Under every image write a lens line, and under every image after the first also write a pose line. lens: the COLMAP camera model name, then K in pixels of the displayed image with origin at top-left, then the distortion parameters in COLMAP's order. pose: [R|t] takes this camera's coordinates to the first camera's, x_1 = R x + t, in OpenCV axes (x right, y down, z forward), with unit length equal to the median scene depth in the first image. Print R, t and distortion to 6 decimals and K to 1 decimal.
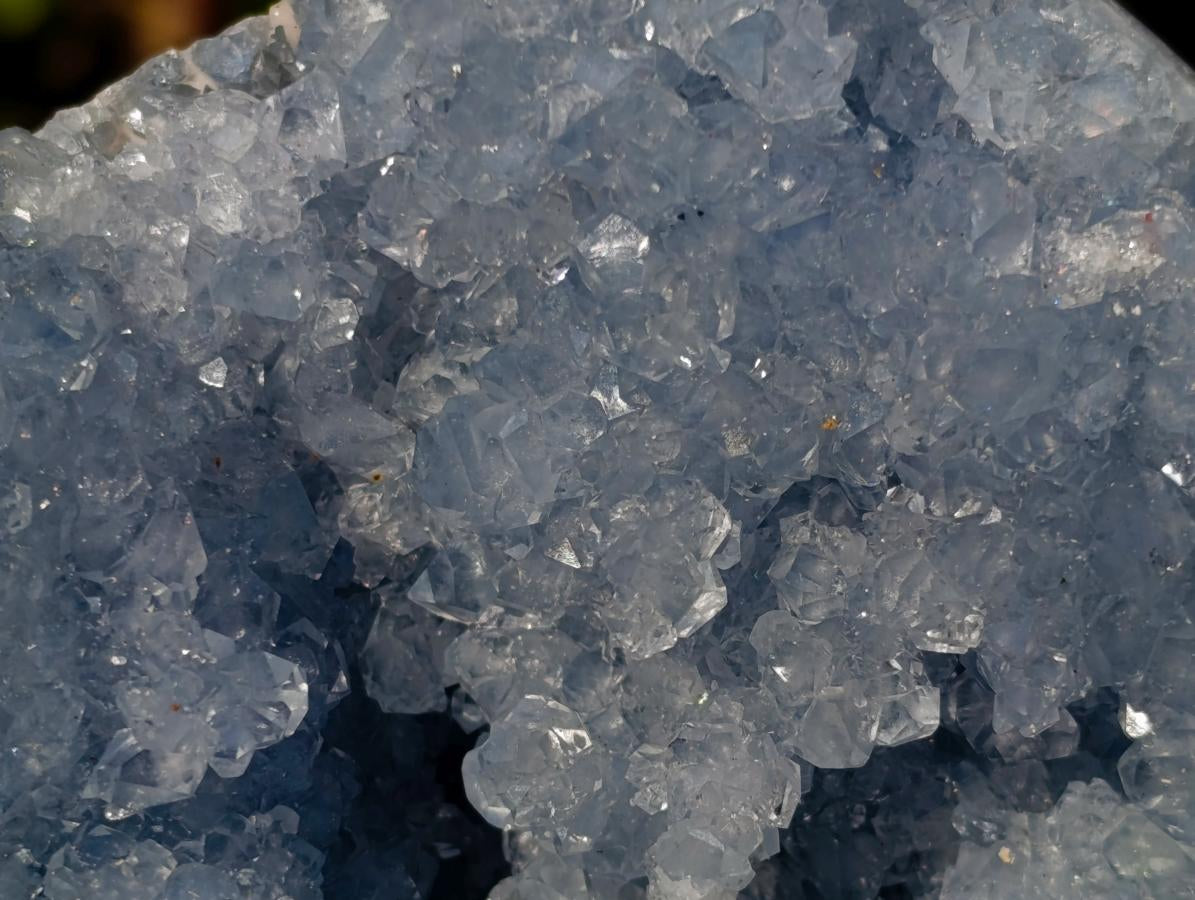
lens RADIAL K [[3603.6, 0, 597.5], [0, 3603.6, 450.0], [0, 0, 1]] dist [0.257446, 1.323298]
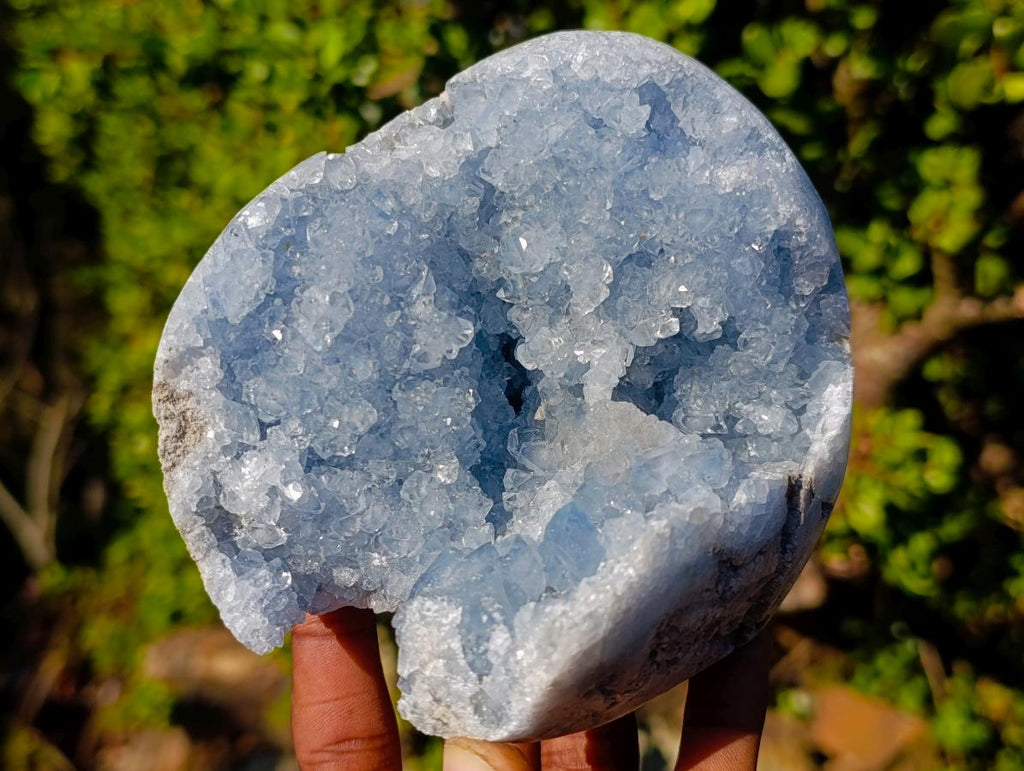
lens RADIAL K [[1503.2, 0, 512.0], [0, 1503.2, 385.5], [0, 0, 1]] dist [0.344788, -2.191402]
pose [[0.996595, -0.048901, 0.066393, -0.133571], [0.039760, 0.990368, 0.132629, -0.053532], [-0.072239, -0.129537, 0.988940, -0.262563]]
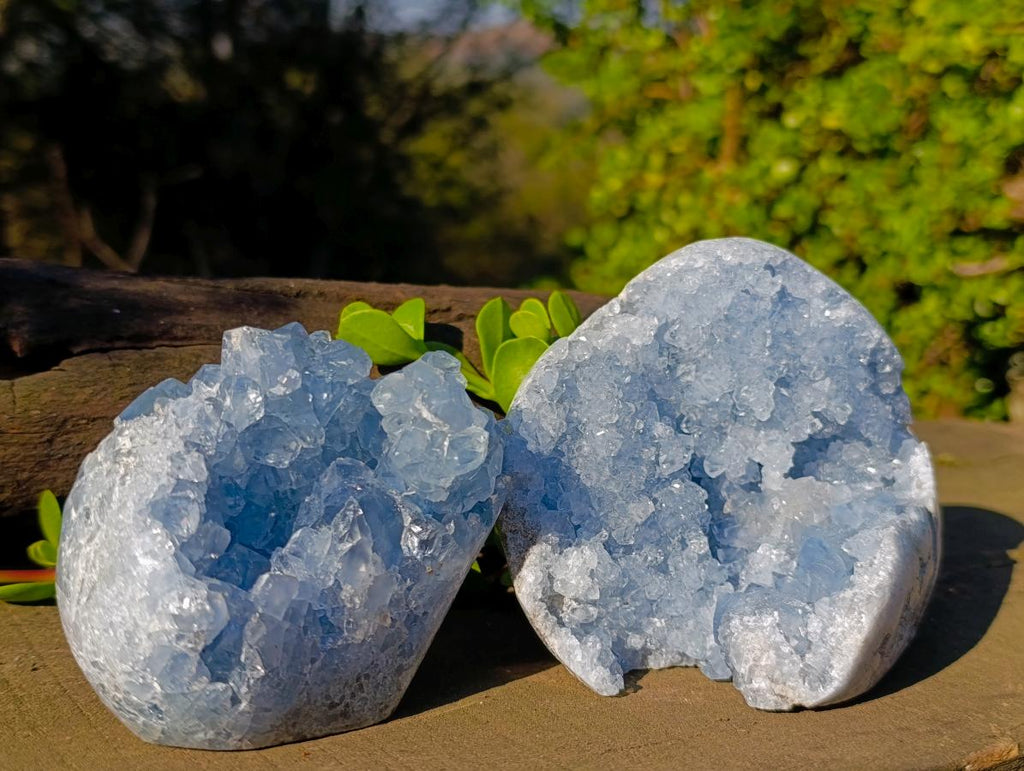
lens RADIAL K [[1503.2, 0, 512.0], [0, 1503.2, 385.5], [0, 0, 1]] dist [0.344788, -2.191402]
pose [[0.924715, -0.157344, 0.346620, -0.875190], [0.197682, 0.976657, -0.084036, 0.107094], [-0.325307, 0.146230, 0.934234, -0.597074]]
